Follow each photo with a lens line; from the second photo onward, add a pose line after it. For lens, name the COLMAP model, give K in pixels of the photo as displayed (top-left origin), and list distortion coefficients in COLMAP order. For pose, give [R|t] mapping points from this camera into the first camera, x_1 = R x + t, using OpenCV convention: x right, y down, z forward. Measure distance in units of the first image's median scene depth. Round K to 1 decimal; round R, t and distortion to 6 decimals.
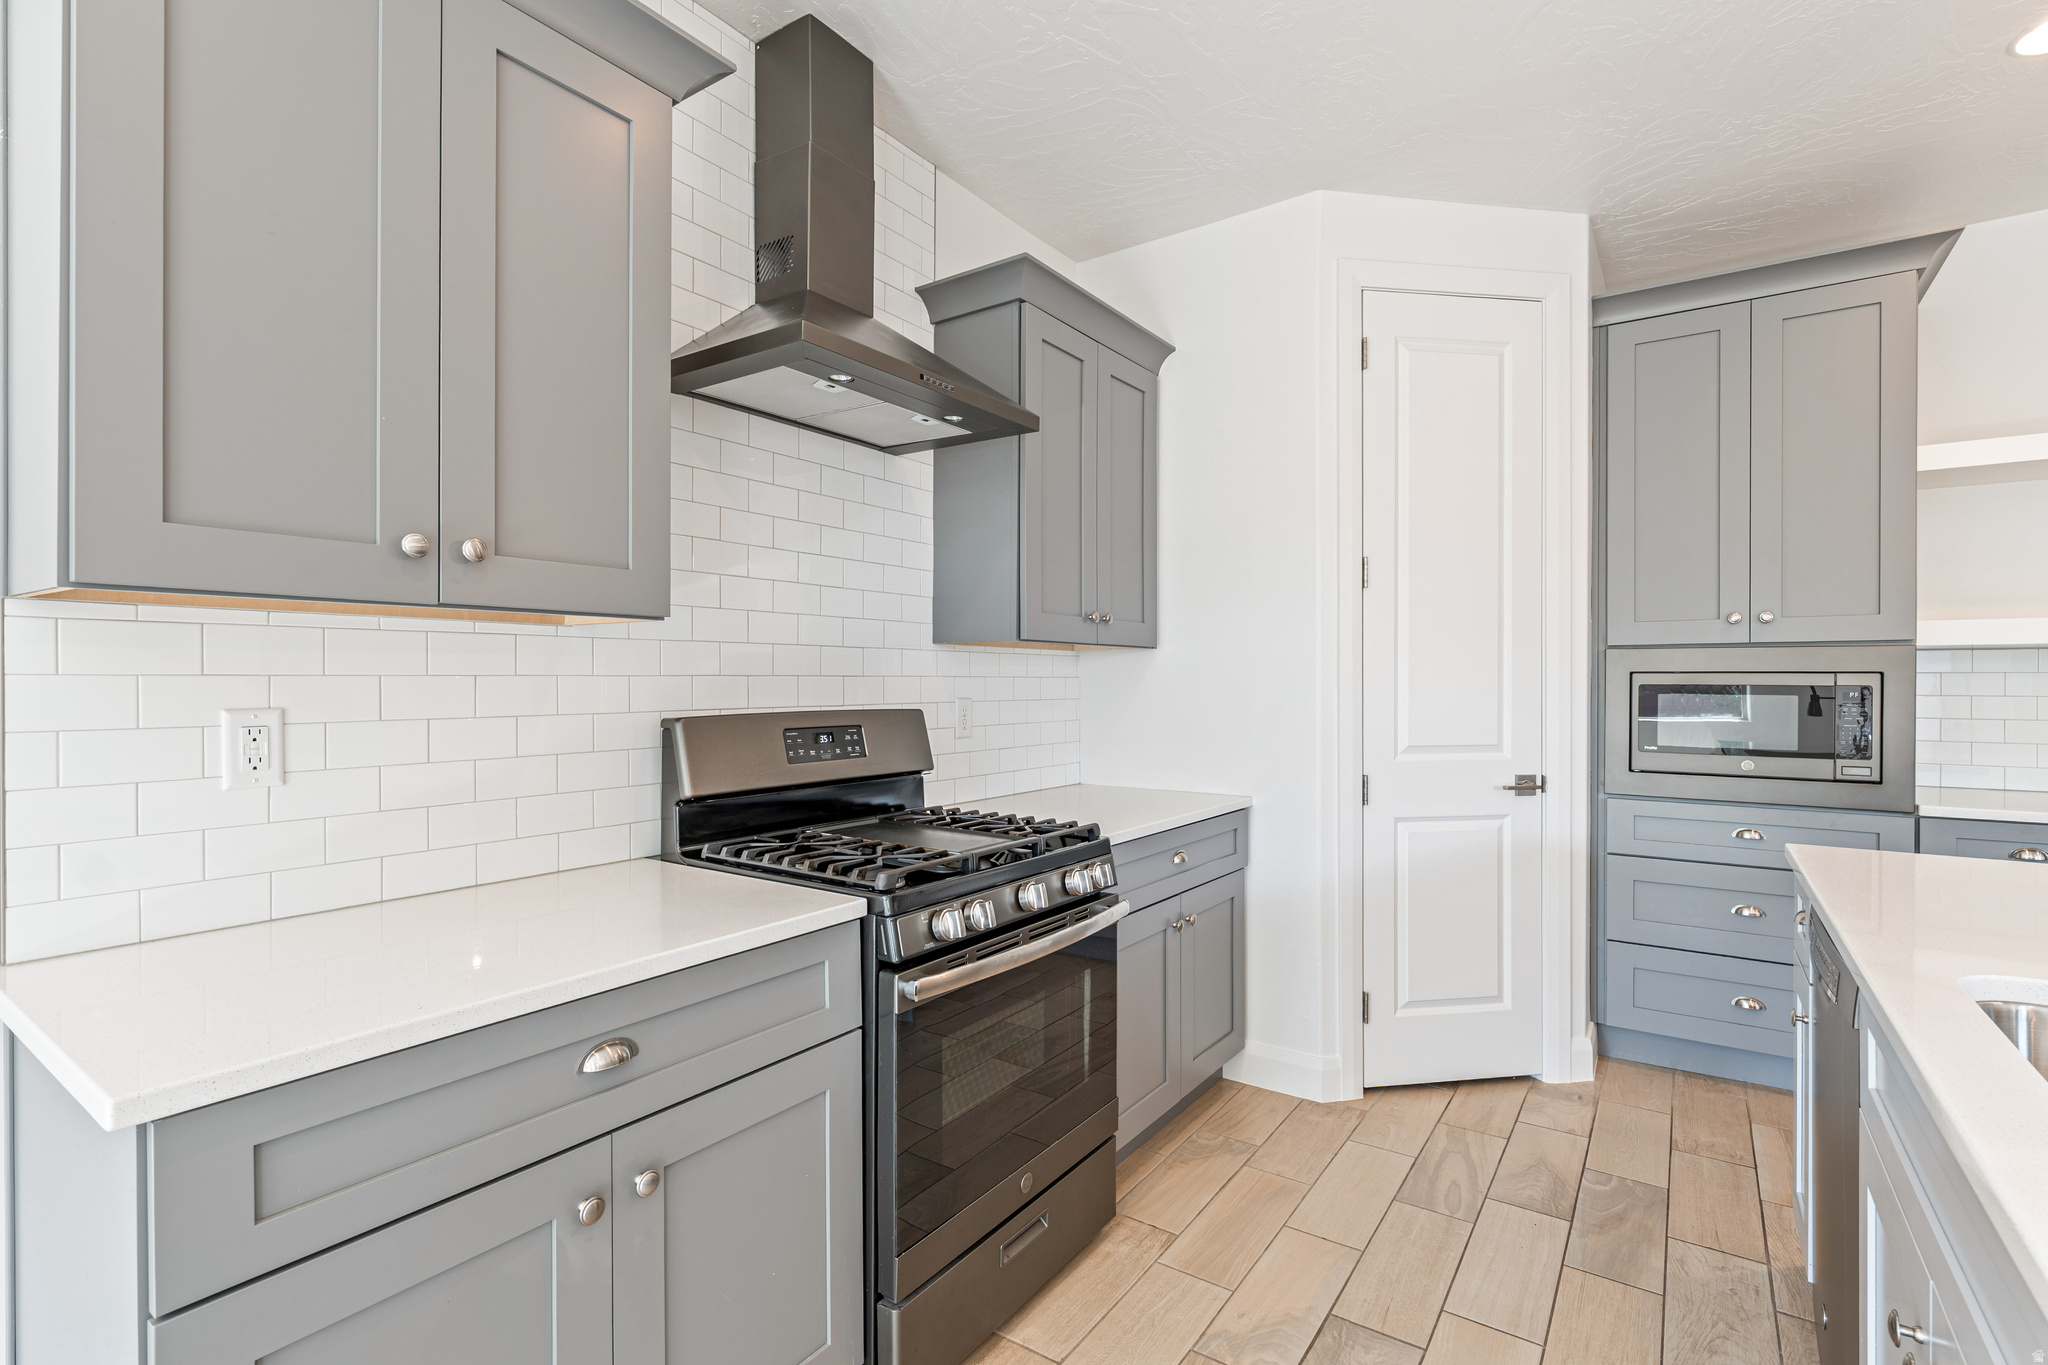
lens RADIAL K [[946.9, 0, 1020.2], [0, 946.9, 686.5], [0, 0, 1]] dist [0.001199, 0.000367]
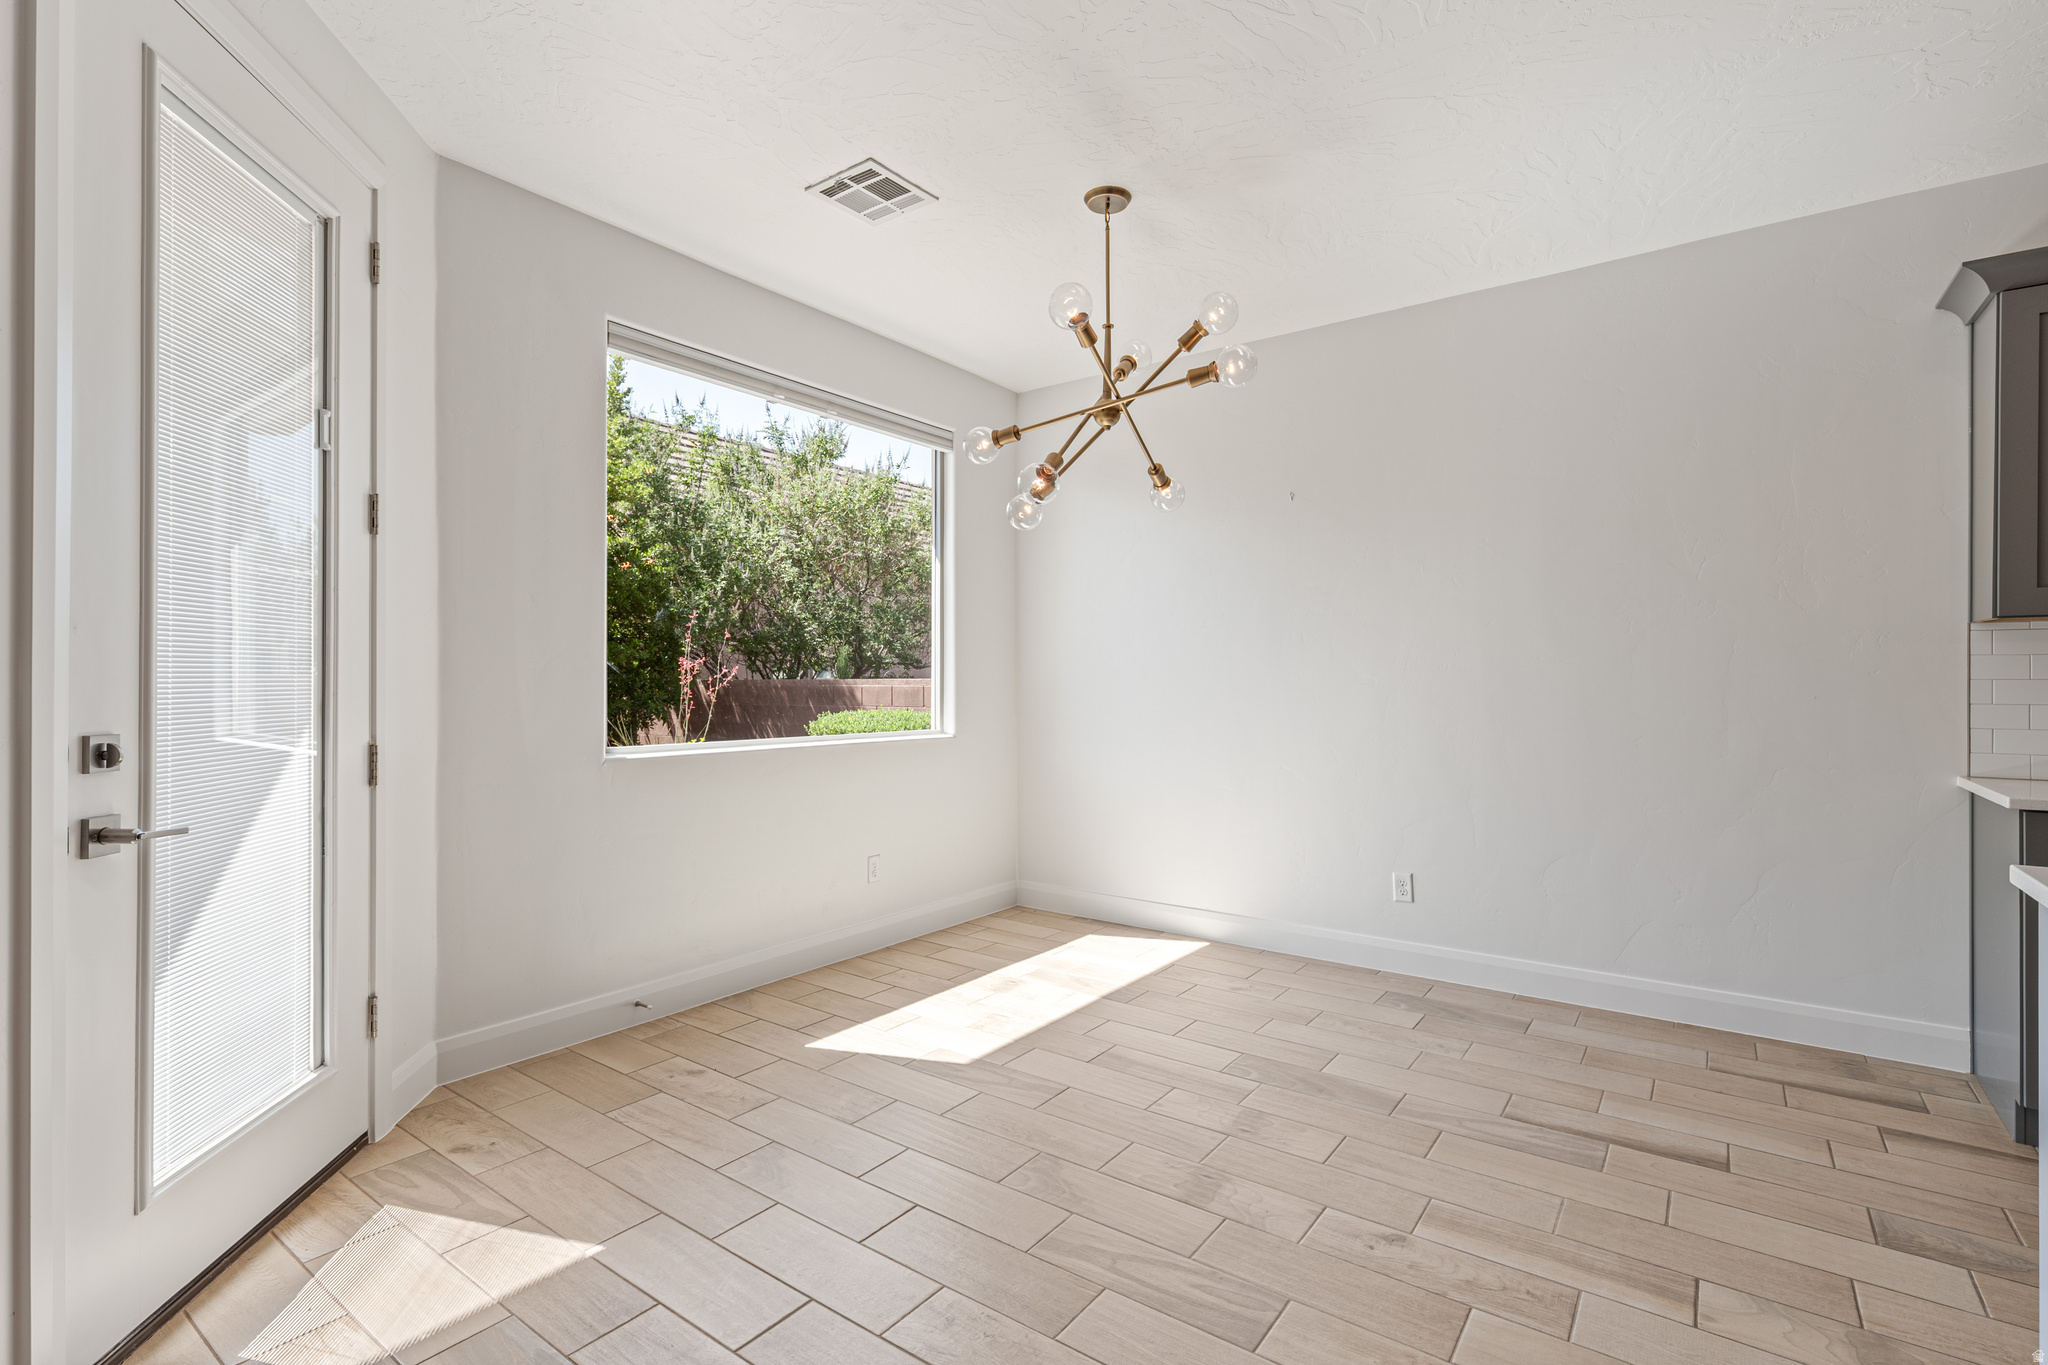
lens RADIAL K [[946.5, 0, 1026.1], [0, 946.5, 679.9], [0, 0, 1]] dist [0.001125, 0.000146]
pose [[-0.015939, -0.000986, -0.999872, 0.598644], [-0.007127, 0.999974, -0.000873, 0.030774], [0.999848, 0.007113, -0.015945, -0.591618]]
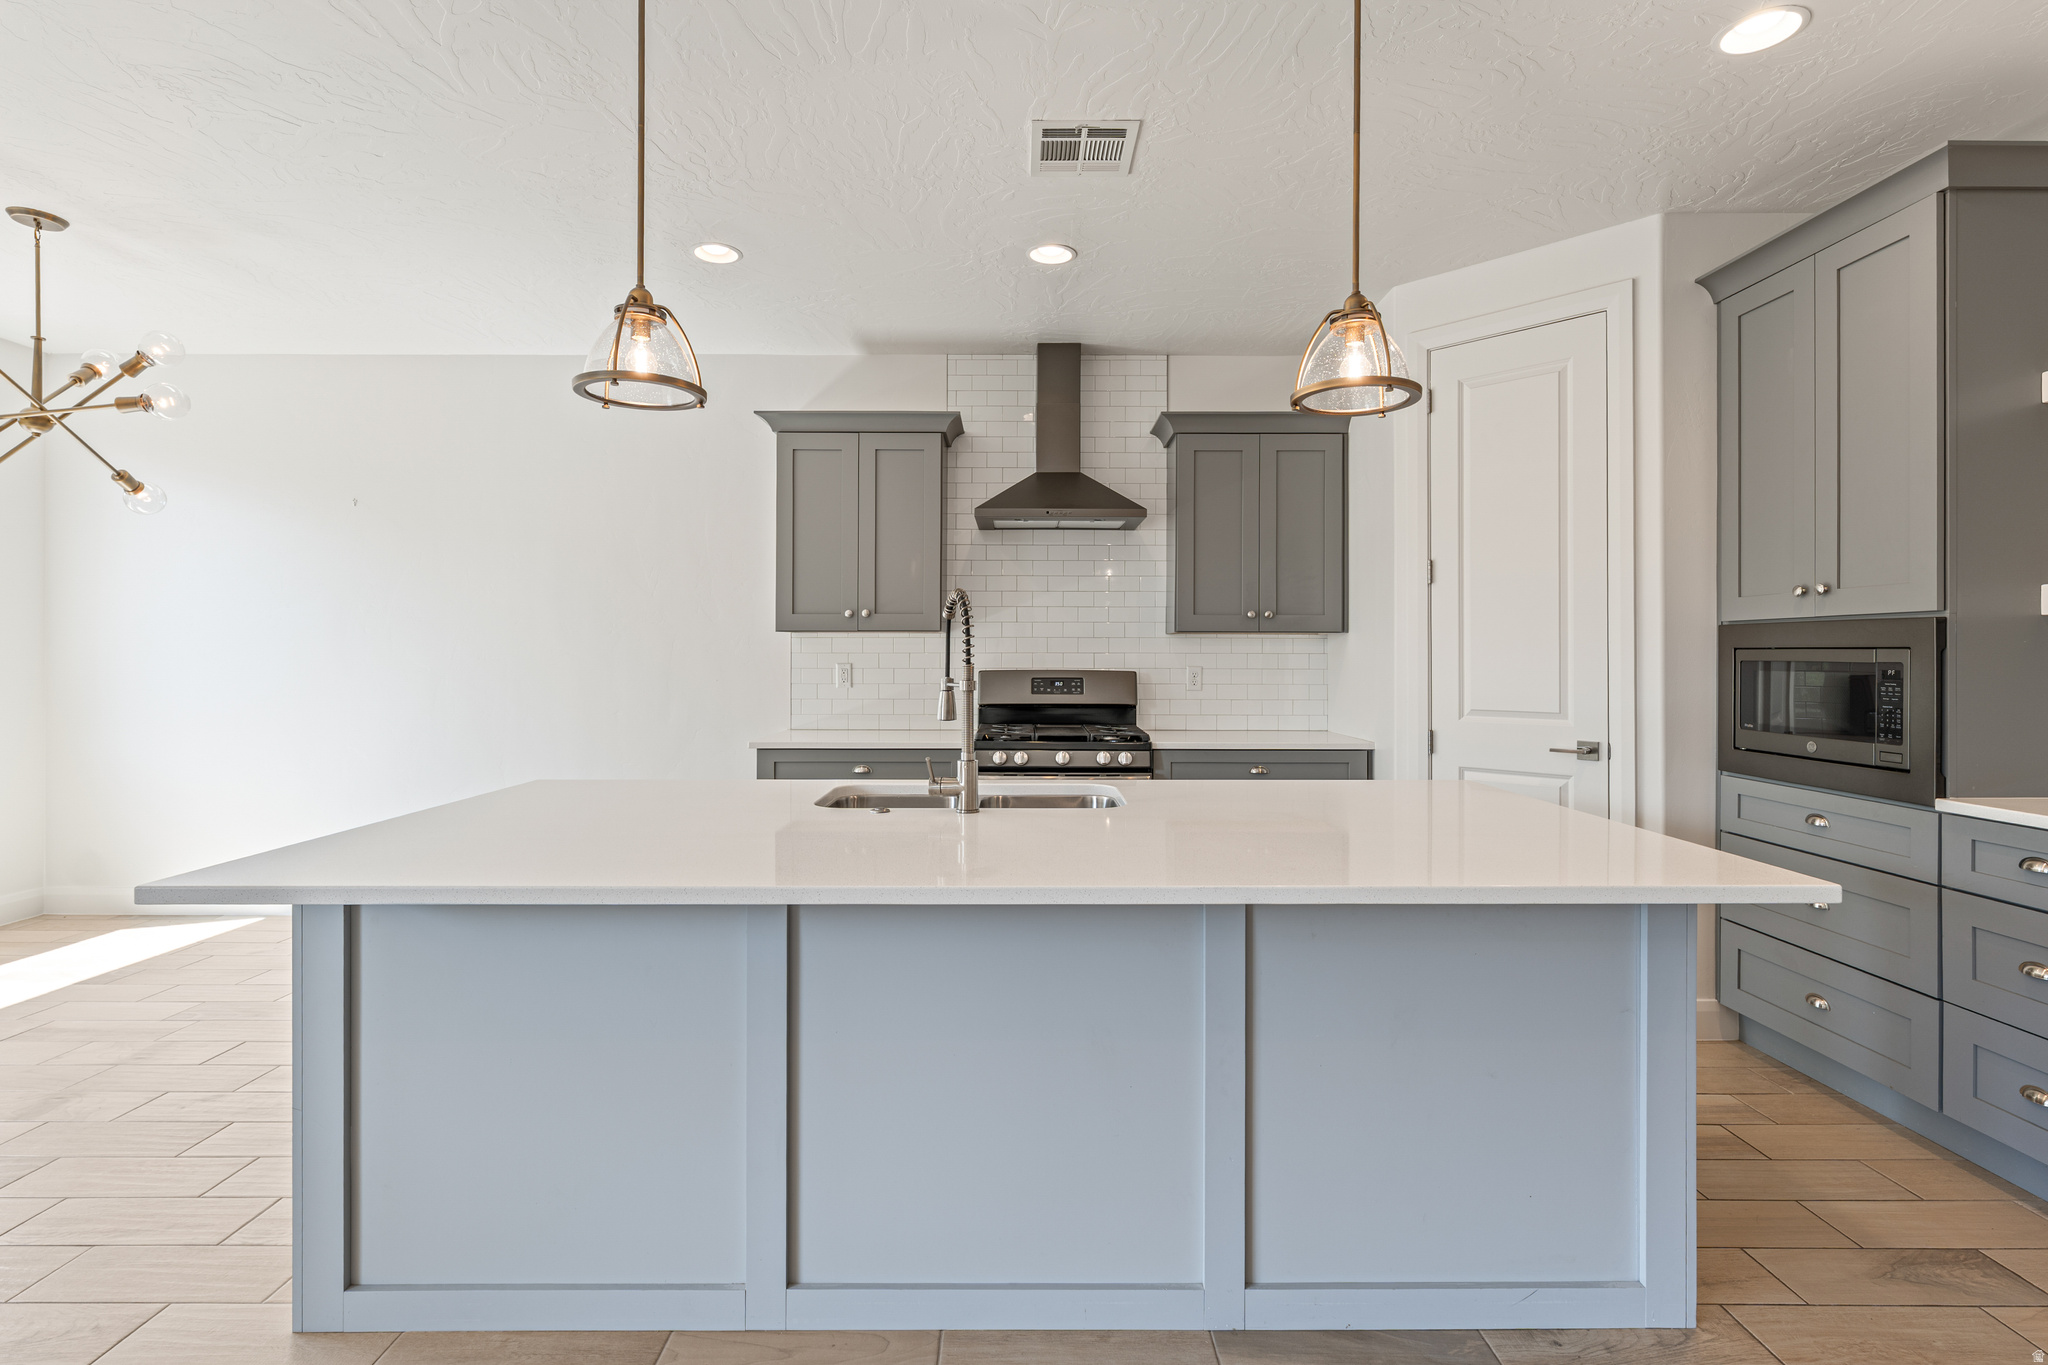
lens RADIAL K [[961.5, 0, 1025.0], [0, 961.5, 652.1], [0, 0, 1]] dist [-0.000904, 0.000039]
pose [[0.578181, -0.001276, -0.815907, 1.158029], [-0.007318, 0.999950, -0.006750, 0.001345], [0.815875, 0.009873, 0.578143, -0.205622]]
